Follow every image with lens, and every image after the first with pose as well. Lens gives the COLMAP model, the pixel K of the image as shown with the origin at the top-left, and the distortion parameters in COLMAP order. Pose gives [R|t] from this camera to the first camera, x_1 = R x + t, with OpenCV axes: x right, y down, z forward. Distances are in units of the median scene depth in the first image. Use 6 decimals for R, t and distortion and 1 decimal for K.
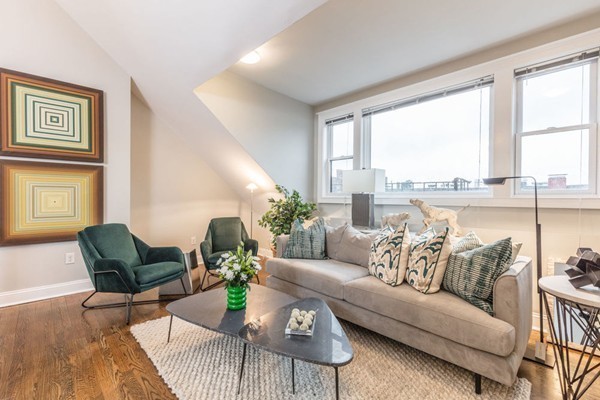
lens RADIAL K [[275.1, 0, 319.8], [0, 275.1, 199.2], [0, 0, 1]] dist [0.004044, -0.000027]
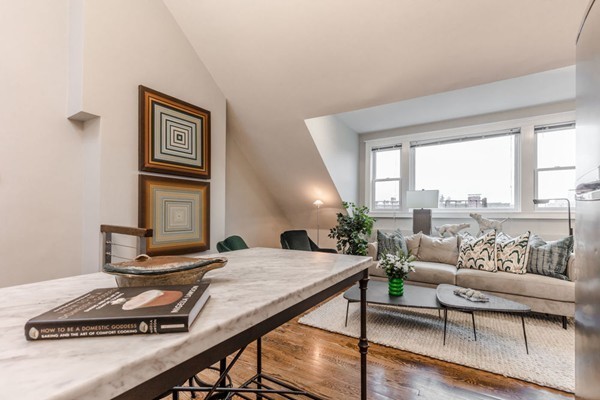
lens RADIAL K [[275.1, 0, 328.5], [0, 275.1, 211.7], [0, 0, 1]] dist [0.004044, -0.000027]
pose [[0.969441, 0.001333, 0.245322, -0.702224], [0.001620, 0.999929, -0.011833, 0.006383], [-0.245321, 0.011869, 0.969369, -0.157694]]
